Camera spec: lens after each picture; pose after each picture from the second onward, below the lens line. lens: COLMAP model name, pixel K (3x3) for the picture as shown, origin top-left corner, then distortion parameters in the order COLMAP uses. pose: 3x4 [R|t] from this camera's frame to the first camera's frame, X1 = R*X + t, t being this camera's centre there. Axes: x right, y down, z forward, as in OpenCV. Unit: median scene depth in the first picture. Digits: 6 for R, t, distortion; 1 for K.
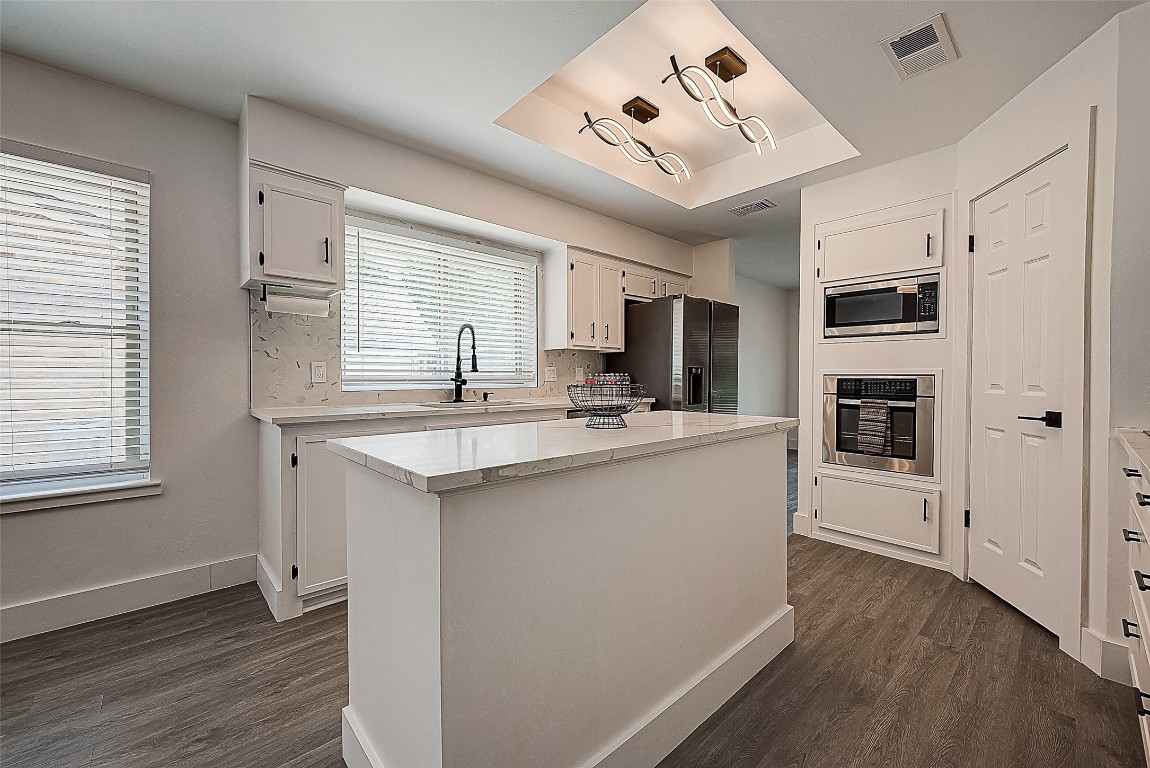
lens RADIAL K [[454.6, 0, 575.7], [0, 454.6, 381.9], [0, 0, 1]] dist [-0.002167, 0.001051]
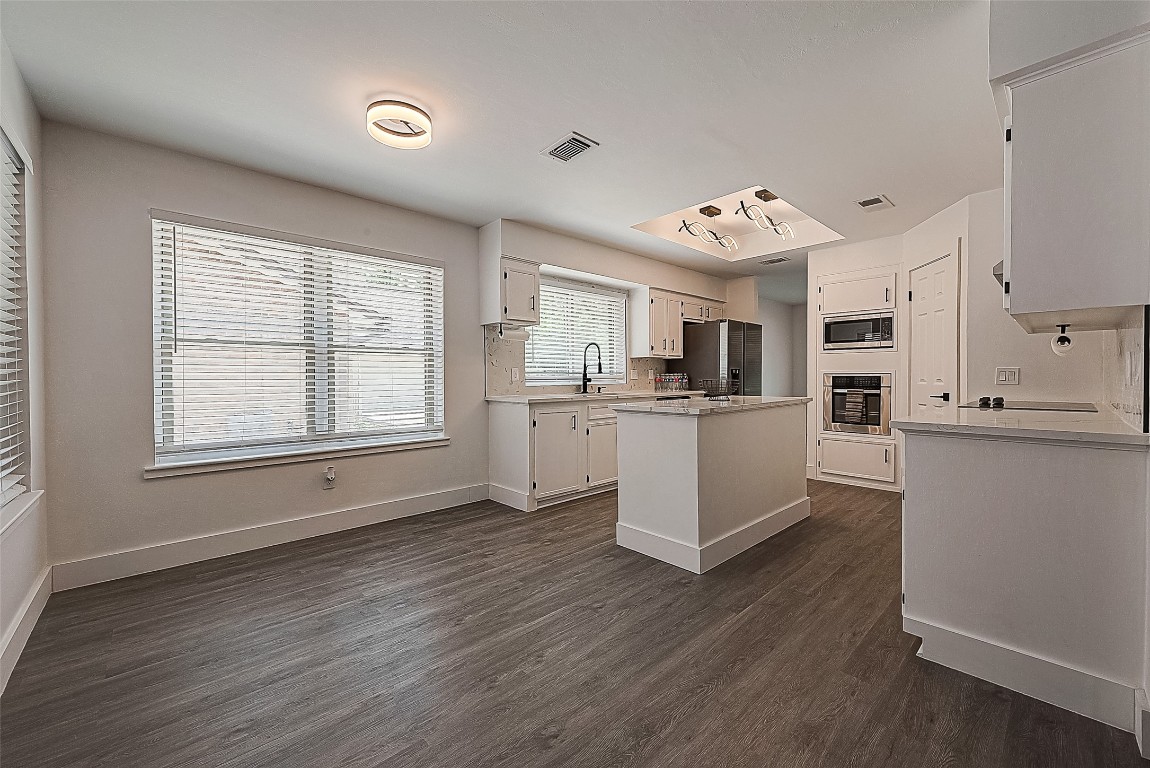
lens RADIAL K [[454.6, 0, 576.9], [0, 454.6, 380.6], [0, 0, 1]] dist [-0.002167, 0.001051]
pose [[0.999921, -0.006885, 0.010539, -0.324395], [0.006902, 0.999975, -0.001590, 0.004716], [-0.010528, 0.001662, 0.999943, -0.563013]]
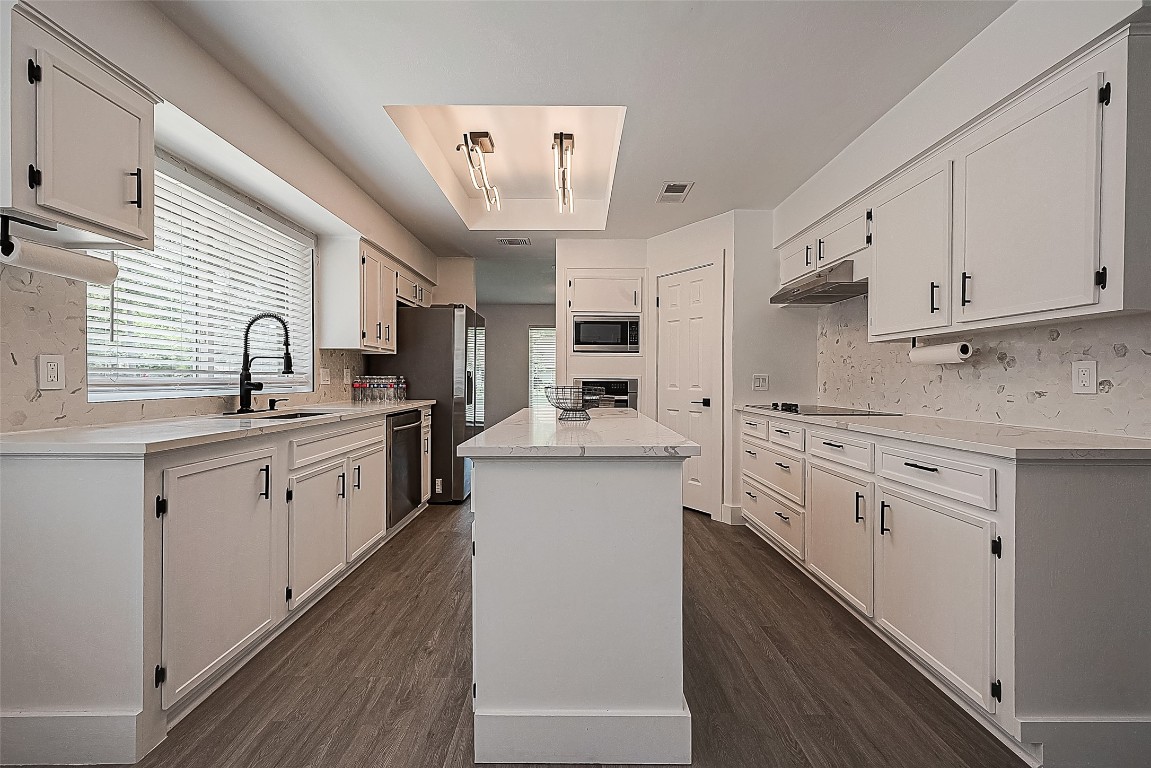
lens RADIAL K [[455.0, 0, 577.8], [0, 455.0, 380.7], [0, 0, 1]] dist [-0.002167, 0.001051]
pose [[0.668858, -0.000390, 0.743390, -0.489596], [0.005328, 0.999977, -0.004269, -0.003116], [-0.743371, 0.006816, 0.668845, 0.070505]]
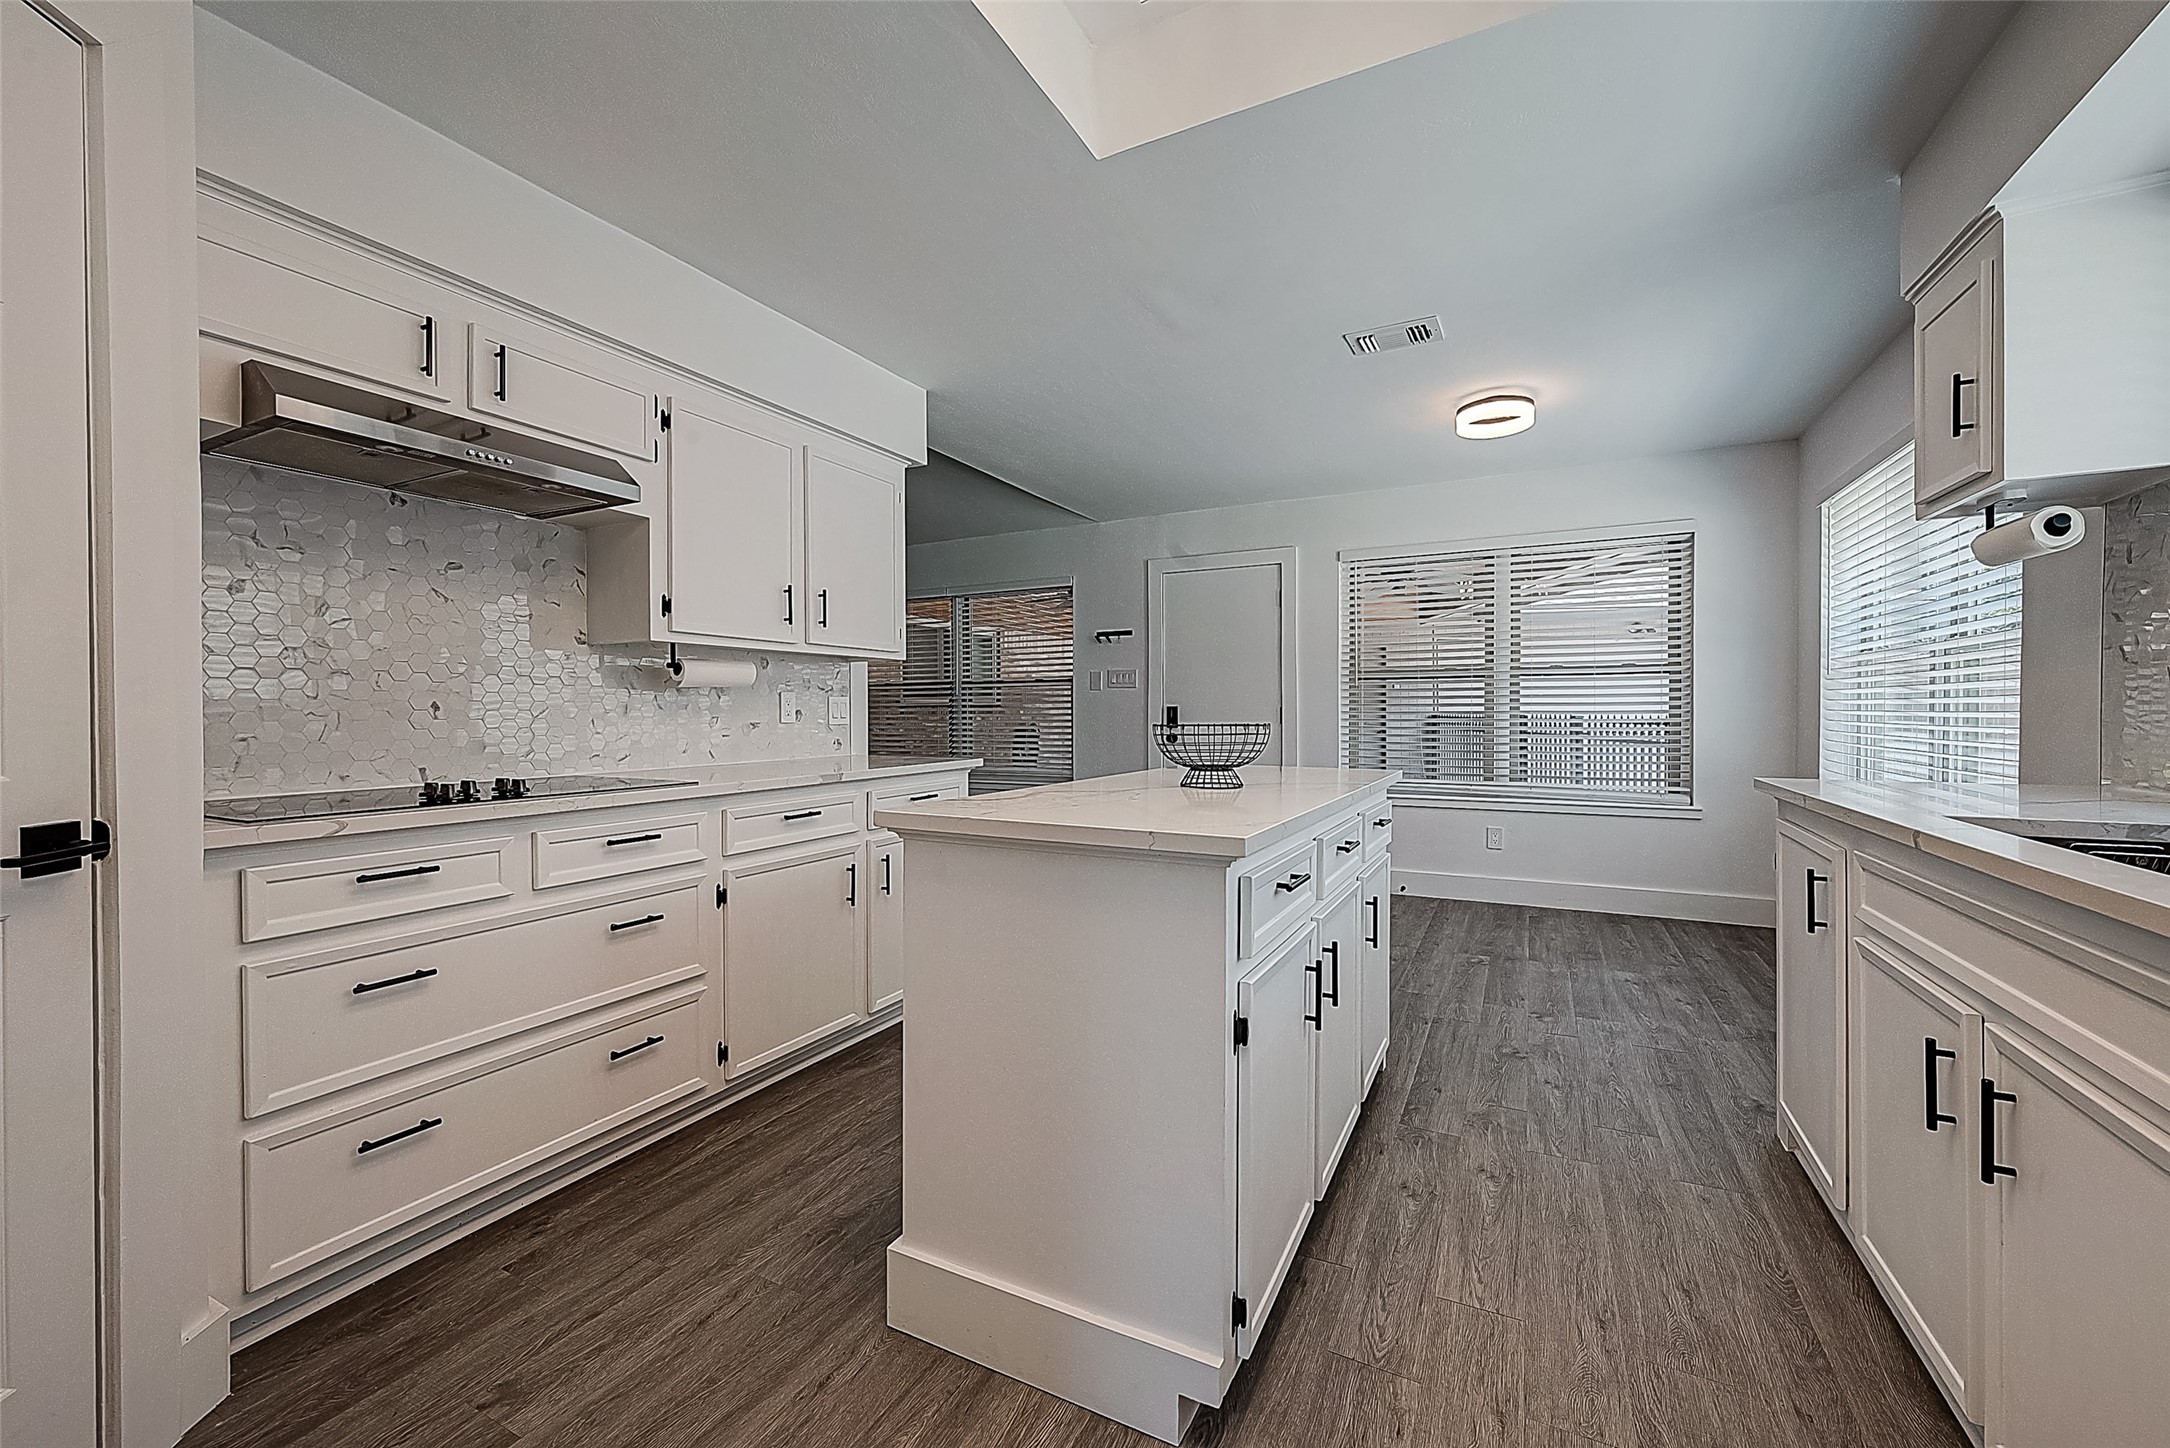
lens RADIAL K [[857.9, 0, 1086.3], [0, 857.9, 717.5], [0, 0, 1]] dist [-0.002167, 0.001051]
pose [[-0.937752, 0.004920, -0.347269, 0.374490], [-0.001147, 0.999850, 0.017262, -0.013157], [0.347302, 0.016585, -0.937607, 1.168996]]
